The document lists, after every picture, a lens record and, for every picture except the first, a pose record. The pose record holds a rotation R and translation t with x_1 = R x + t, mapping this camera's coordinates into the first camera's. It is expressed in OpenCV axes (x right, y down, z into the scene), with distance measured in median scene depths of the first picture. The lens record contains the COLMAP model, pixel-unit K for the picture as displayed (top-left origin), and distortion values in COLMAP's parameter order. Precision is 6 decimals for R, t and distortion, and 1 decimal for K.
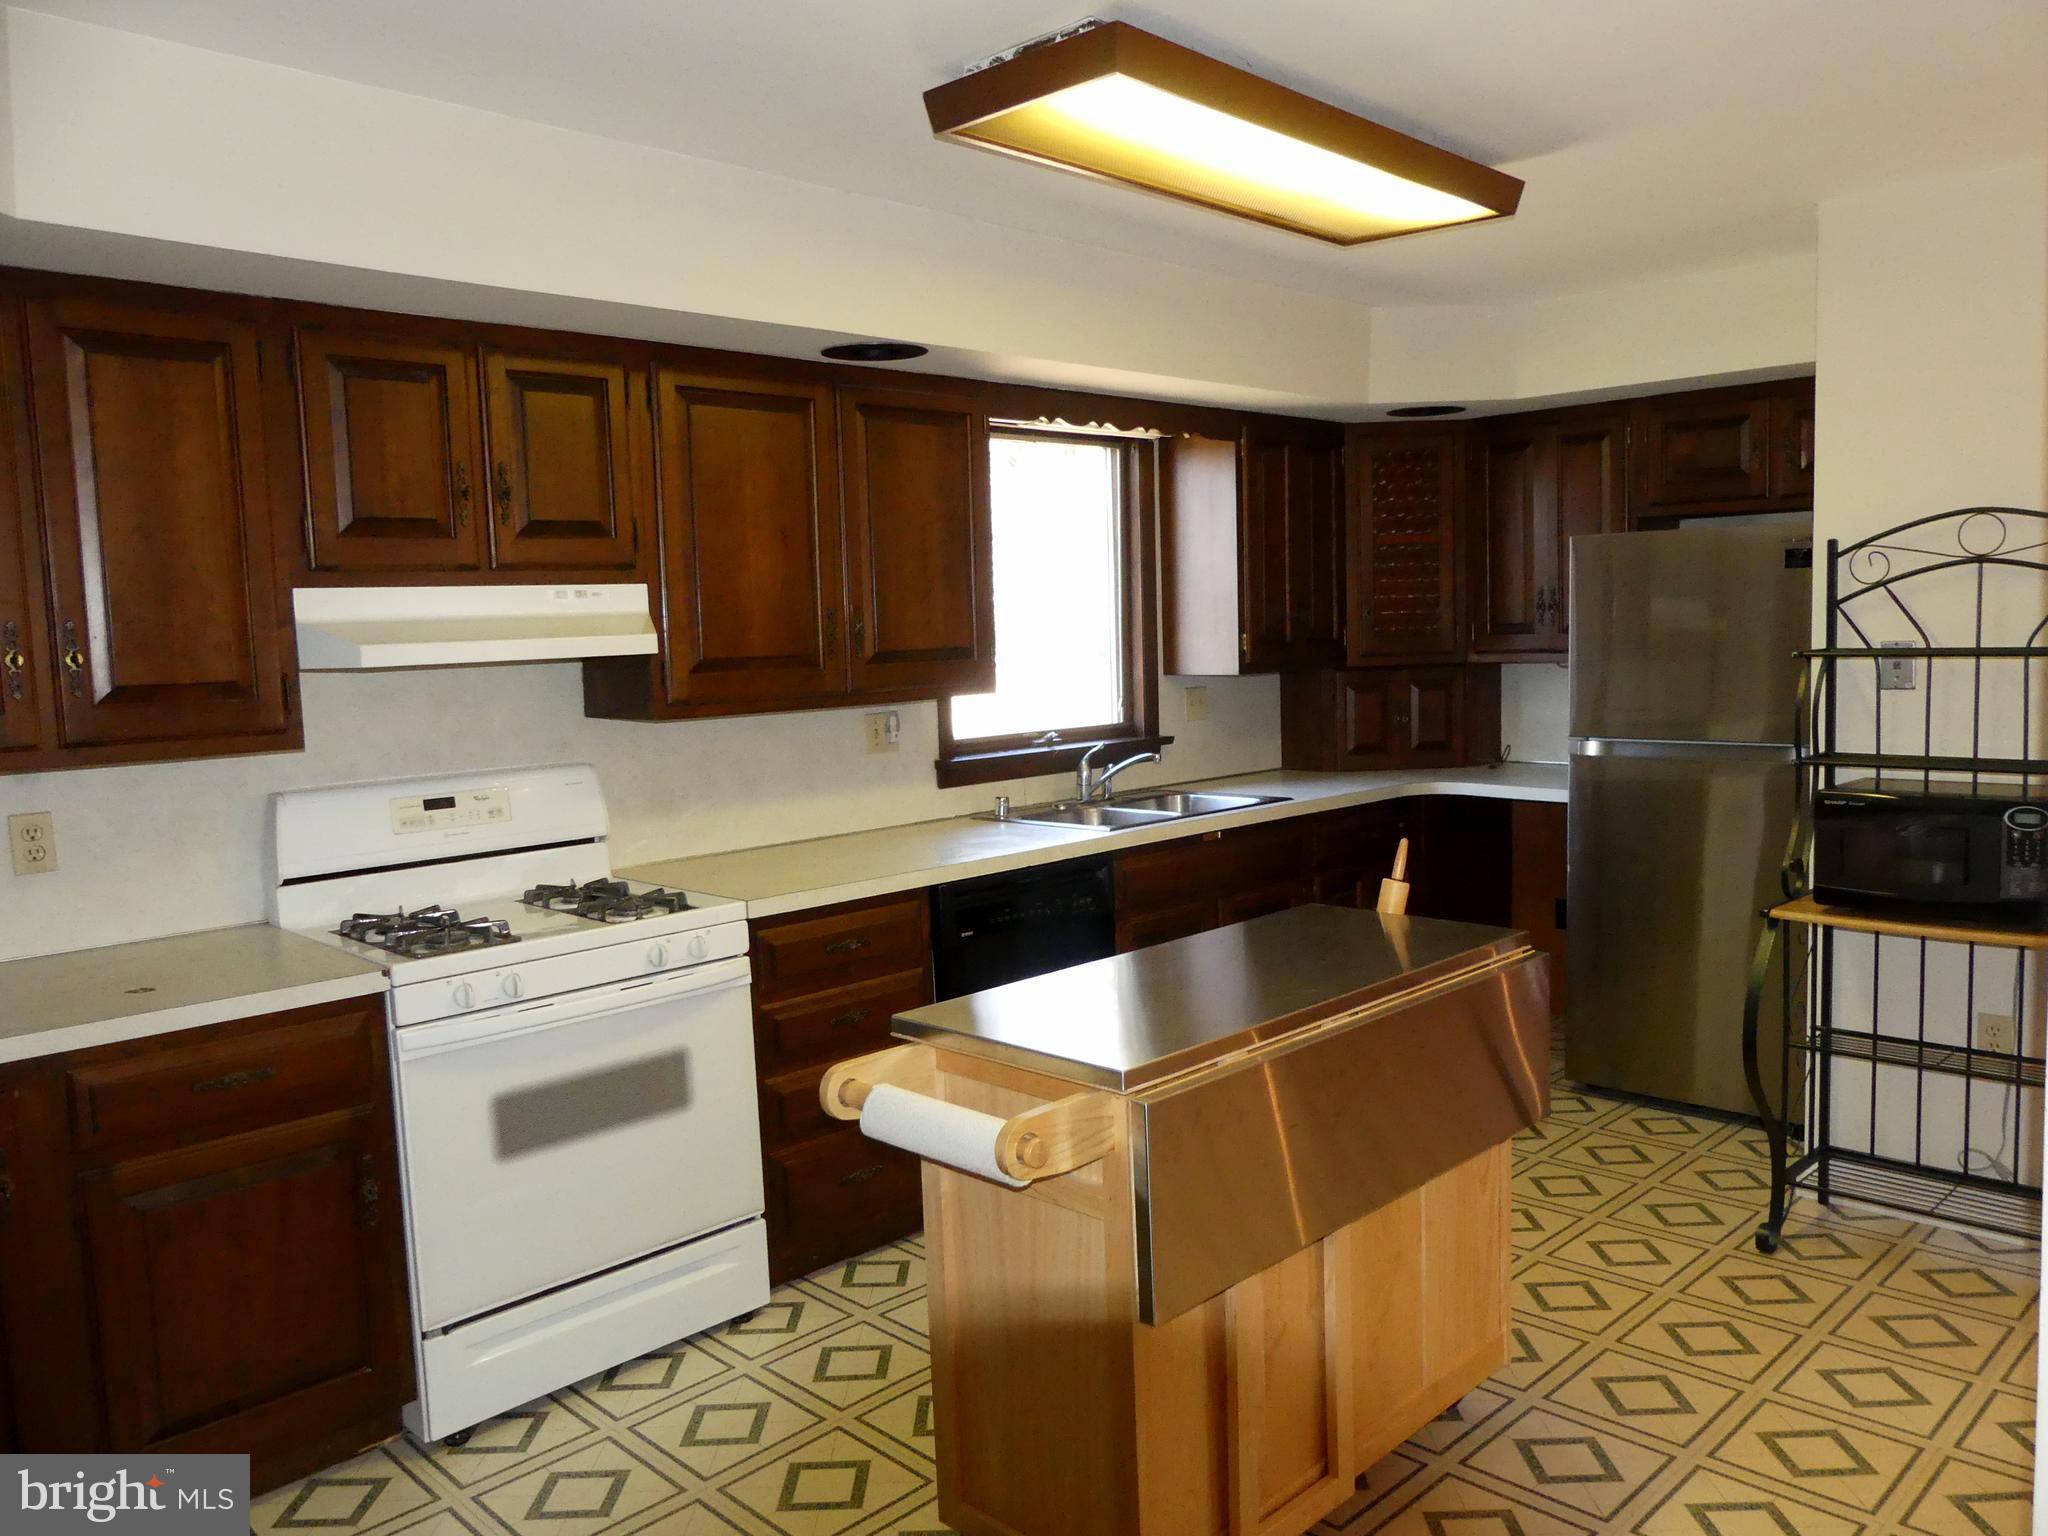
lens RADIAL K [[1539.5, 0, 1024.0], [0, 1539.5, 776.7], [0, 0, 1]] dist [-0.028703, -0.000361]
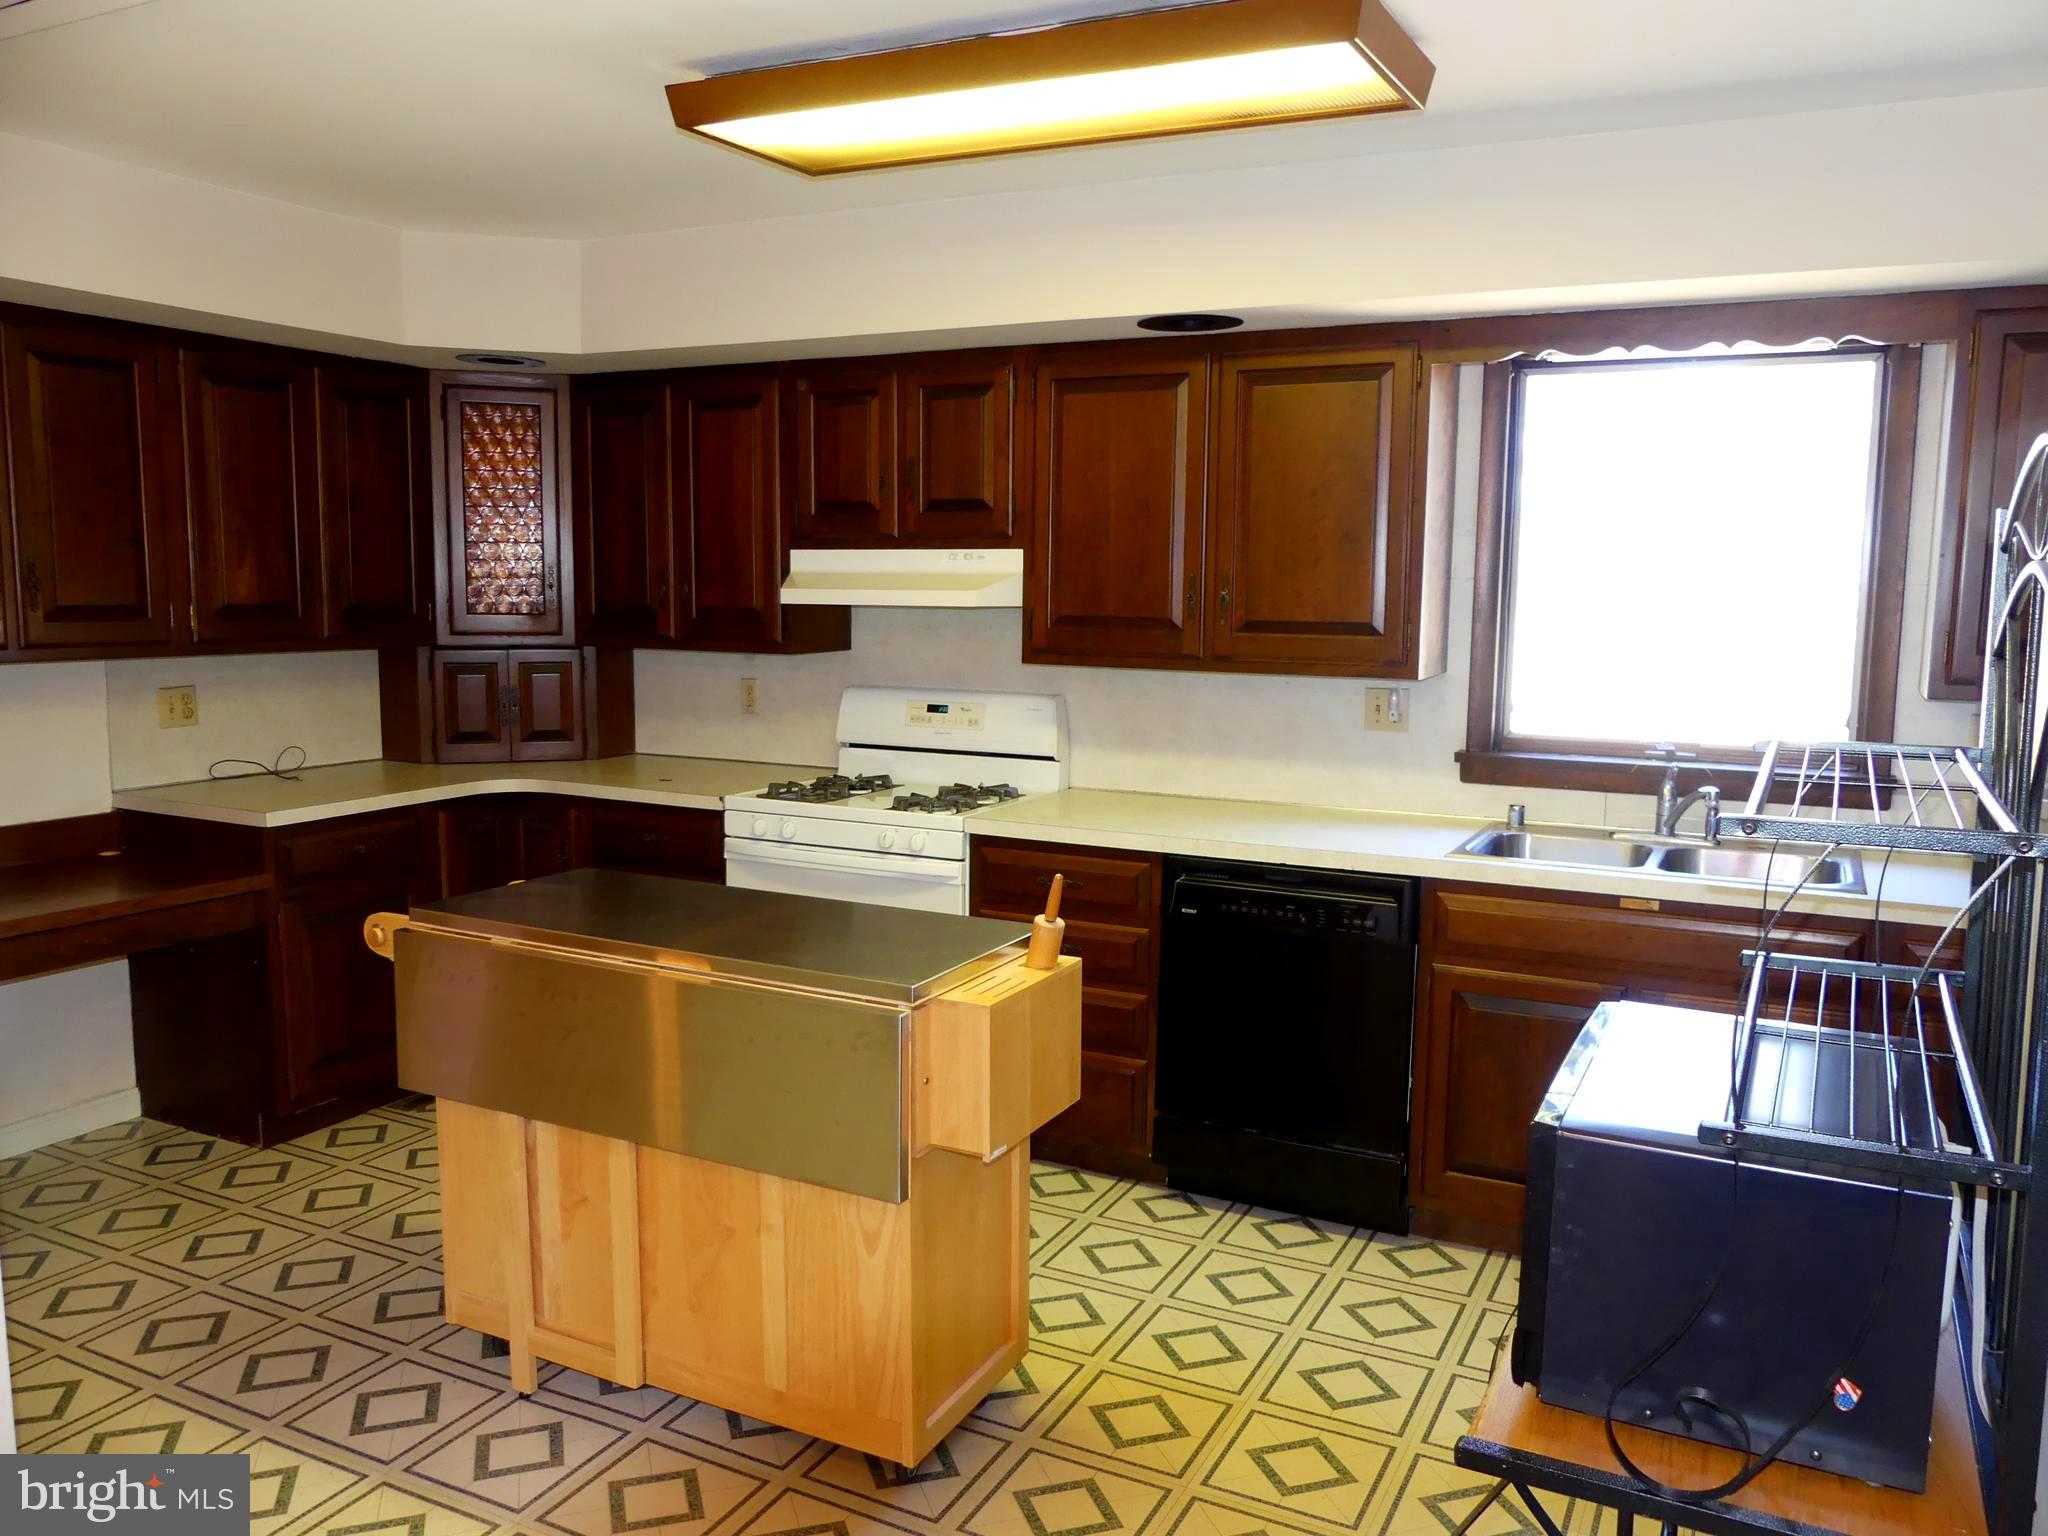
lens RADIAL K [[1539.5, 0, 1024.0], [0, 1539.5, 776.7], [0, 0, 1]] dist [-0.028703, -0.000361]
pose [[0.315141, 0.159246, -0.935589, 0.912379], [-0.116085, 0.984887, 0.128535, -0.105133], [0.941919, 0.068101, 0.328864, 0.610865]]
